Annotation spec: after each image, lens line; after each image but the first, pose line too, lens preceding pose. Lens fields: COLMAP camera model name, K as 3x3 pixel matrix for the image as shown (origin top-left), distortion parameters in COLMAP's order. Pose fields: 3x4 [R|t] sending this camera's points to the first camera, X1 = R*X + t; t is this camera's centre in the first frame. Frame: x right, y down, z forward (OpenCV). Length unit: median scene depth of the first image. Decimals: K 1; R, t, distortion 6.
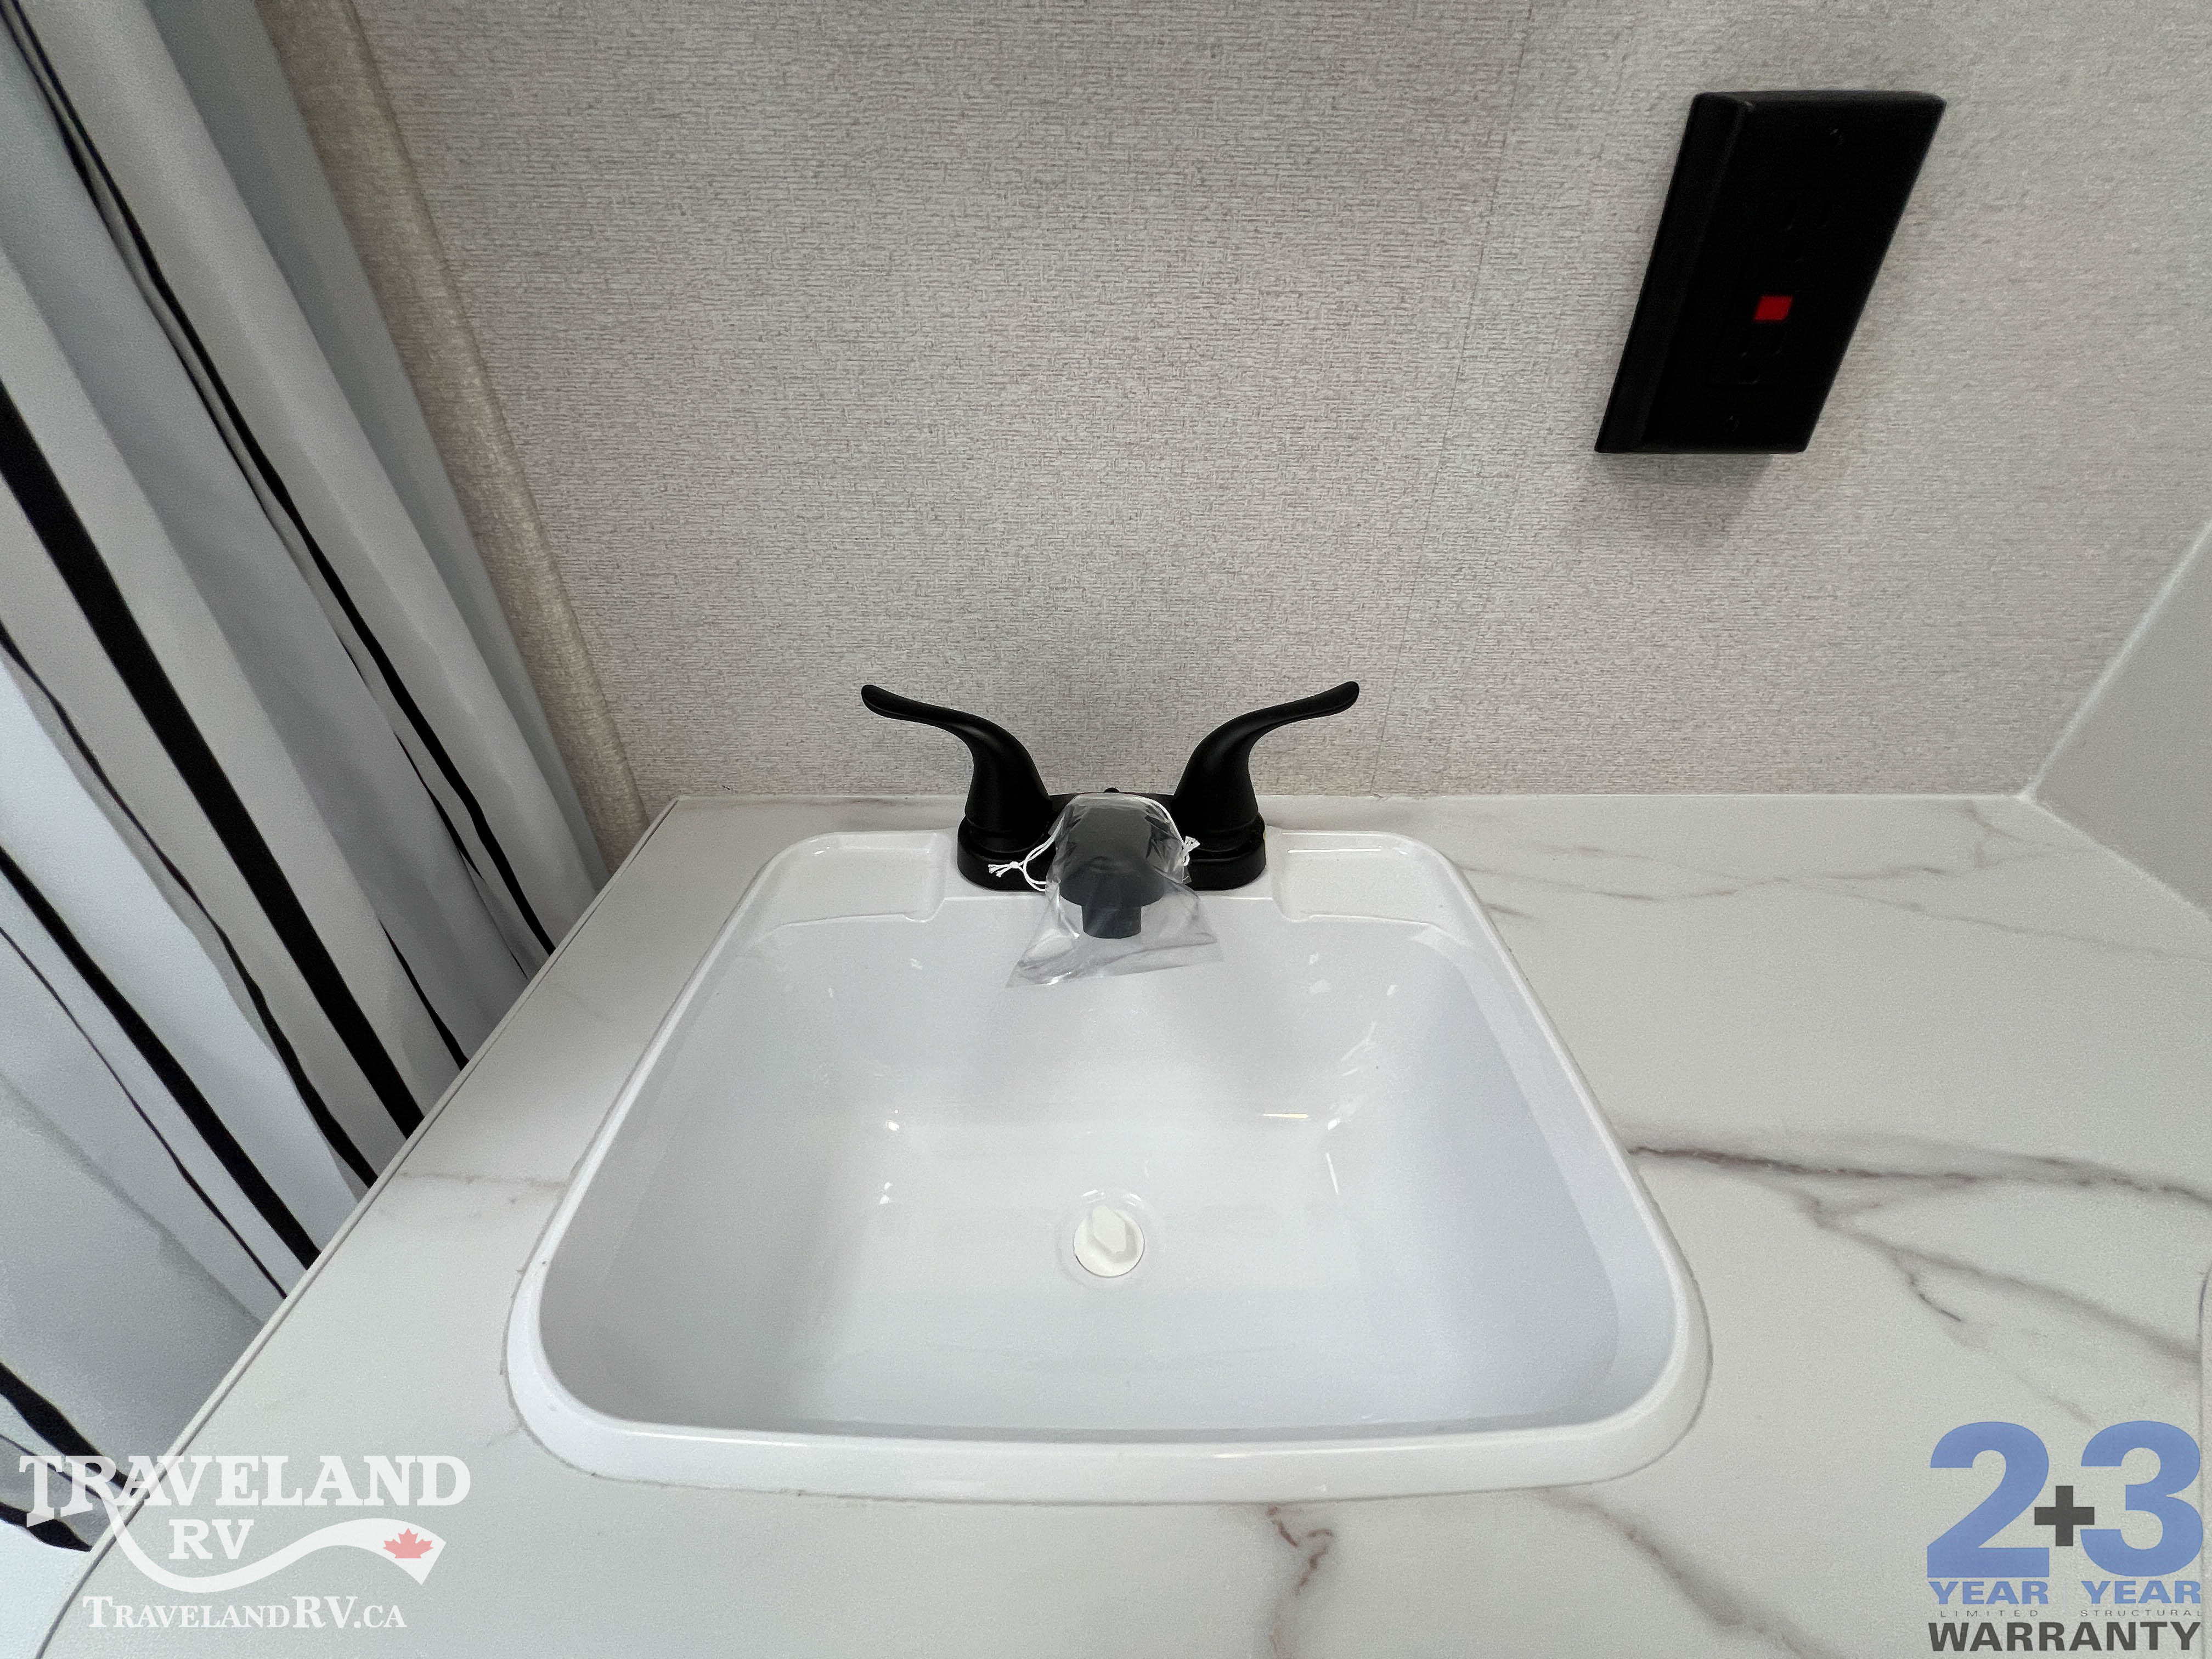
lens RADIAL K [[882.3, 0, 1111.3], [0, 882.3, 828.5], [0, 0, 1]] dist [-0.000603, -0.000295]
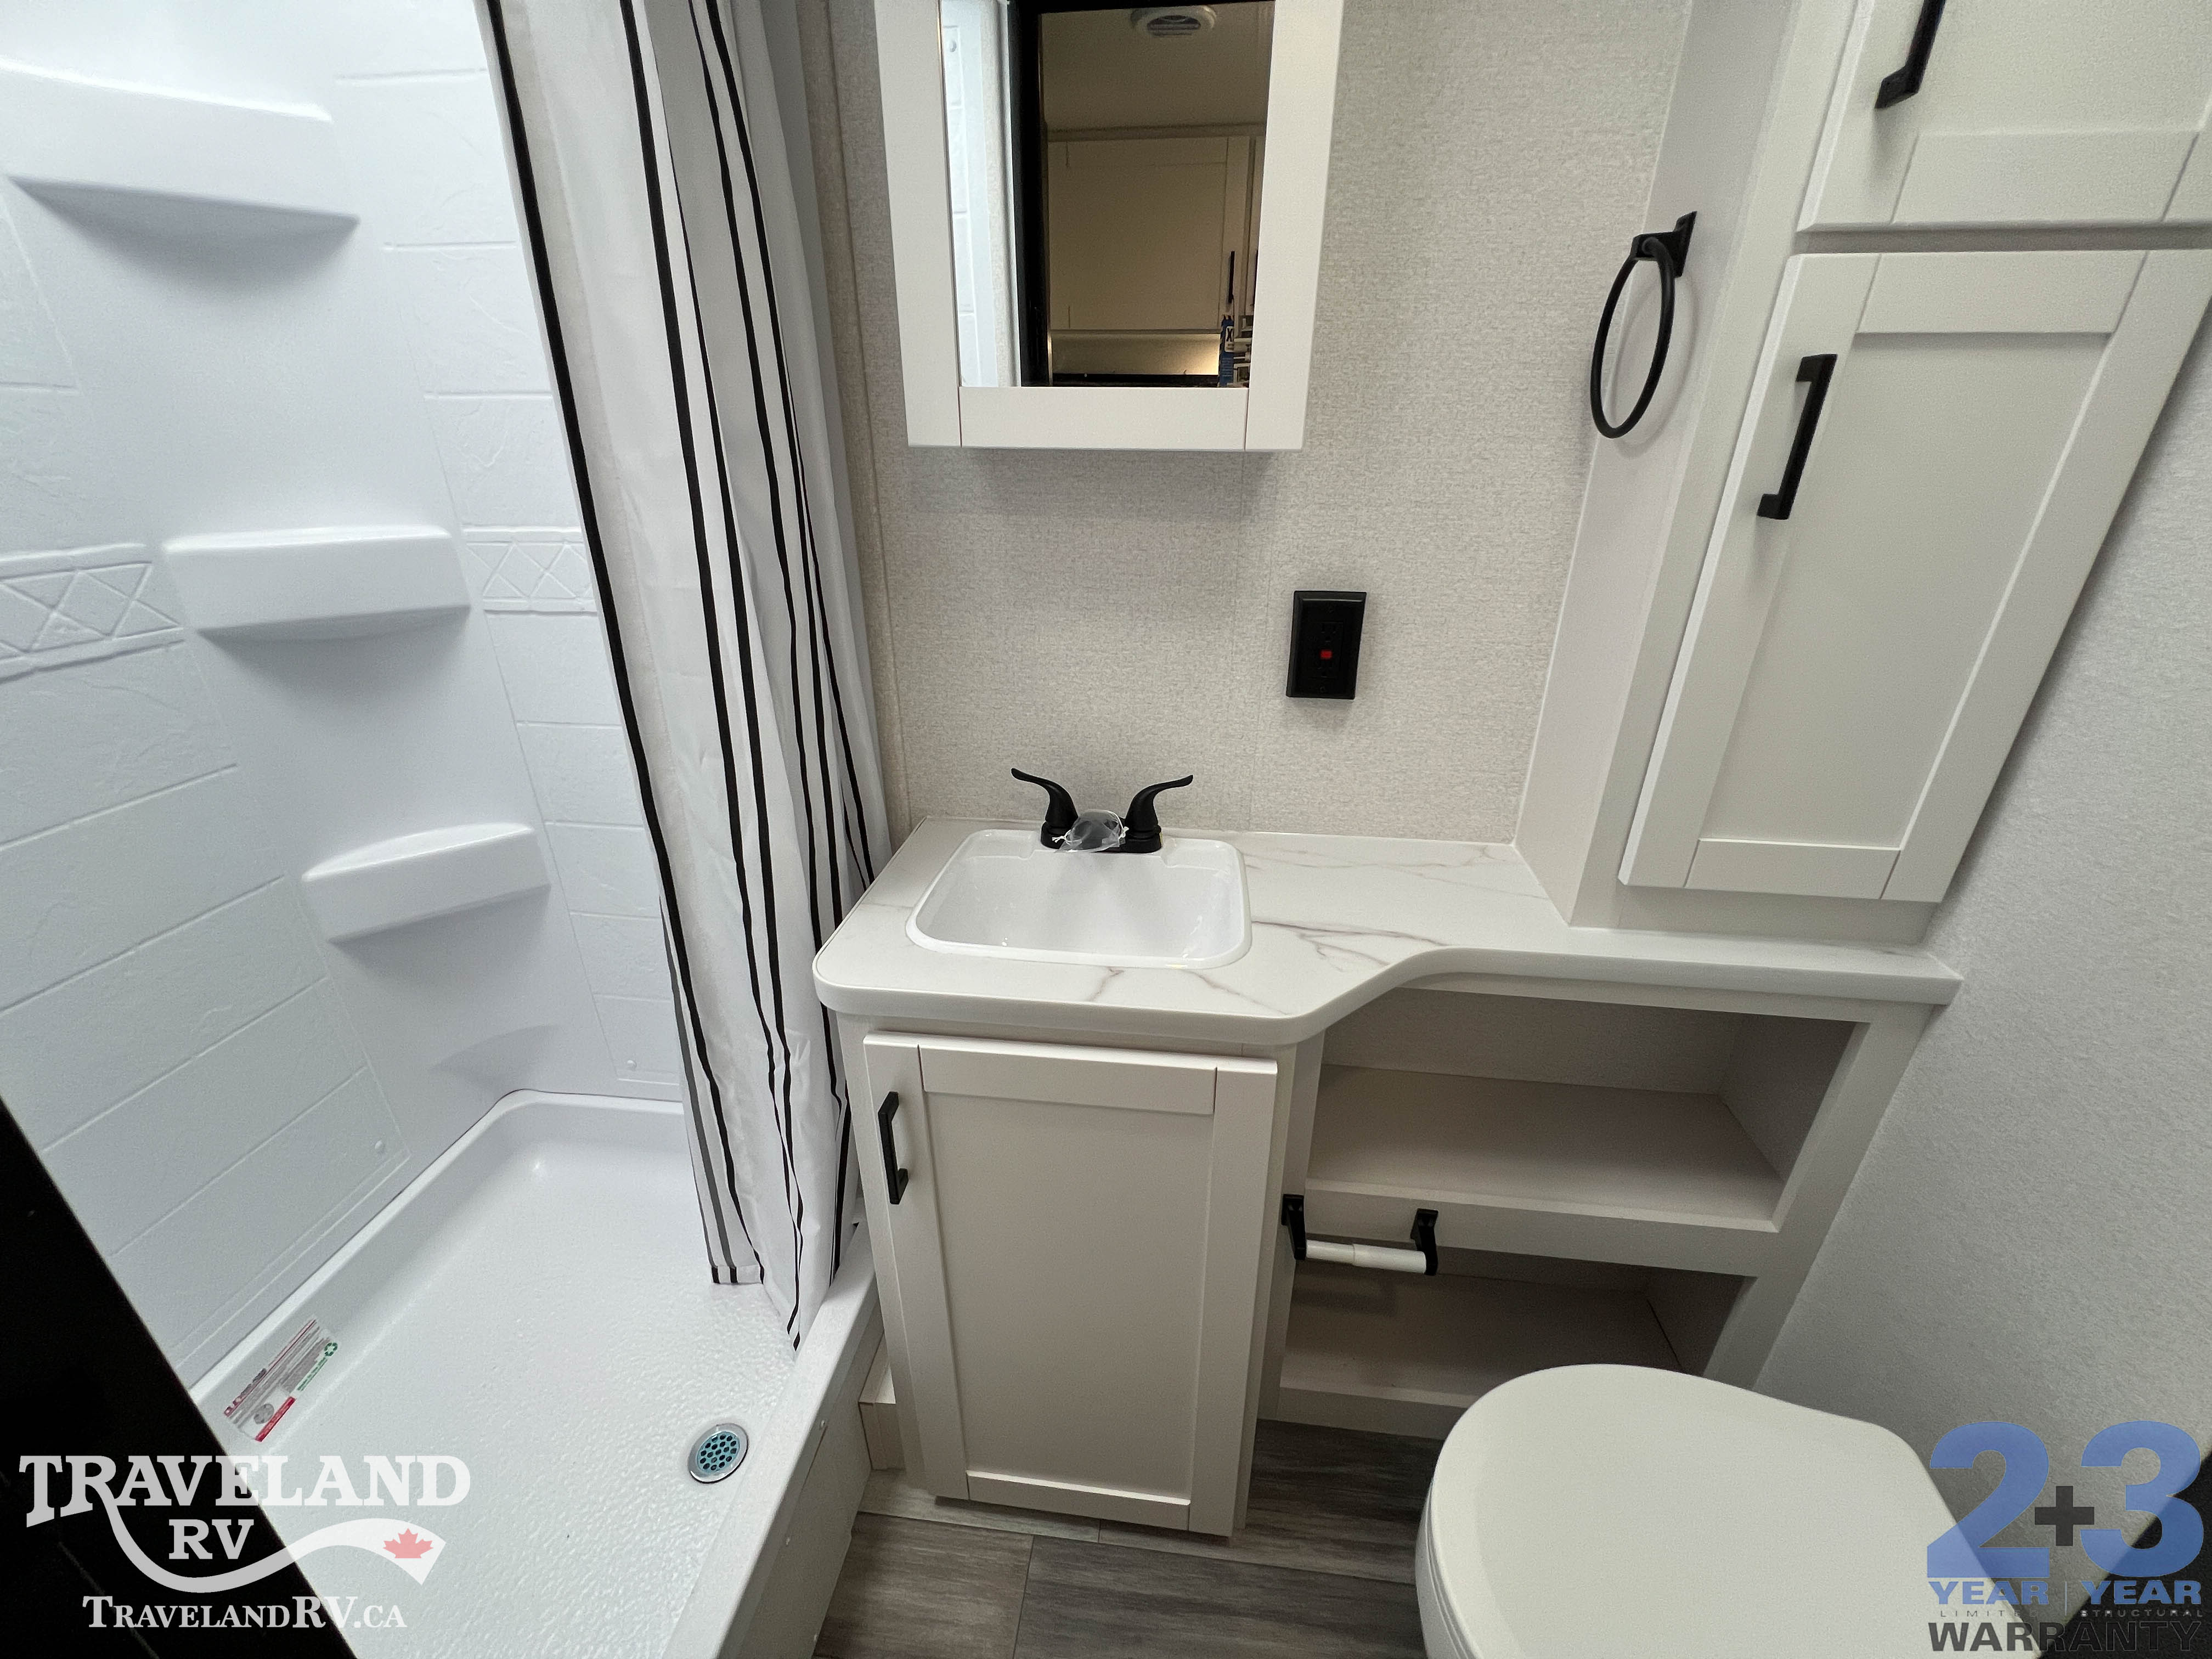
lens RADIAL K [[882.3, 0, 1110.4], [0, 882.3, 830.4], [0, 0, 1]] dist [-0.000603, -0.000295]
pose [[0.993627, 0.050127, -0.100954, 0.304146], [-0.066960, 0.983001, -0.170953, 0.468662], [0.090669, 0.176623, 0.980094, -1.599674]]
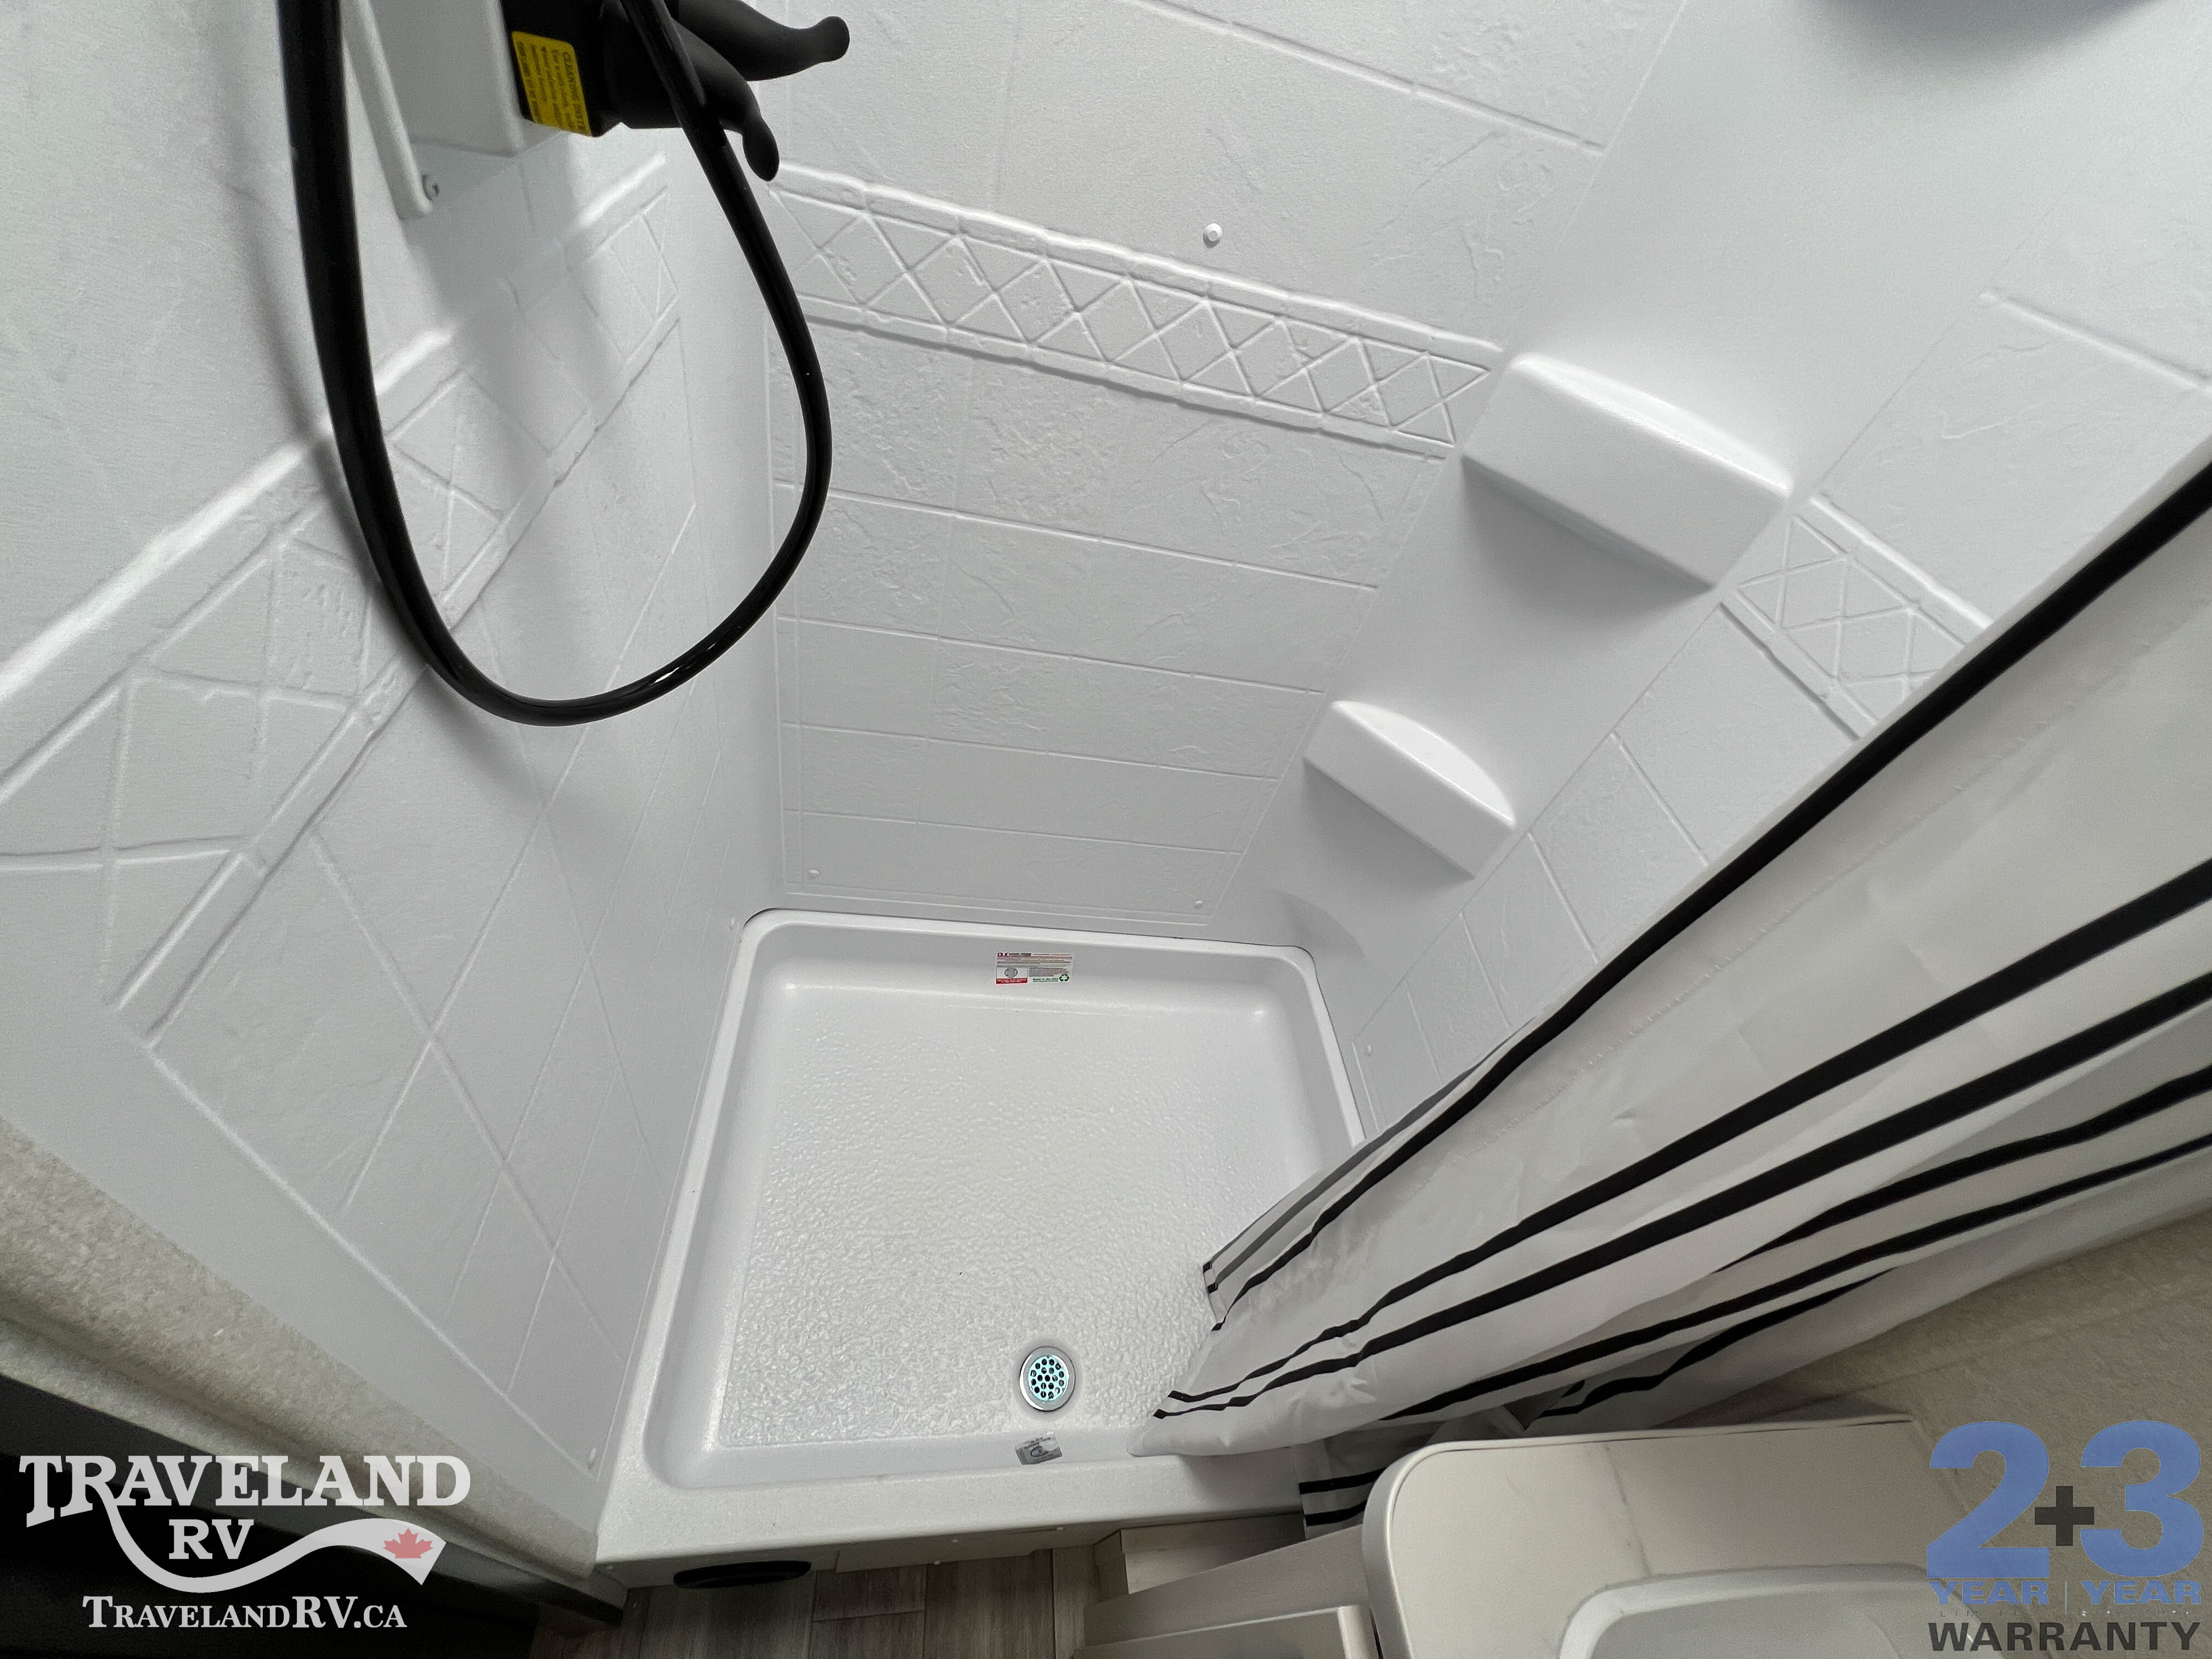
lens RADIAL K [[882.3, 0, 1113.1], [0, 882.3, 832.8], [0, 0, 1]] dist [-0.000603, -0.000295]
pose [[0.084650, 0.731942, -0.676089, -0.453270], [-0.741270, 0.499681, 0.448149, -0.203077], [0.665847, 0.463229, 0.584865, -0.914949]]
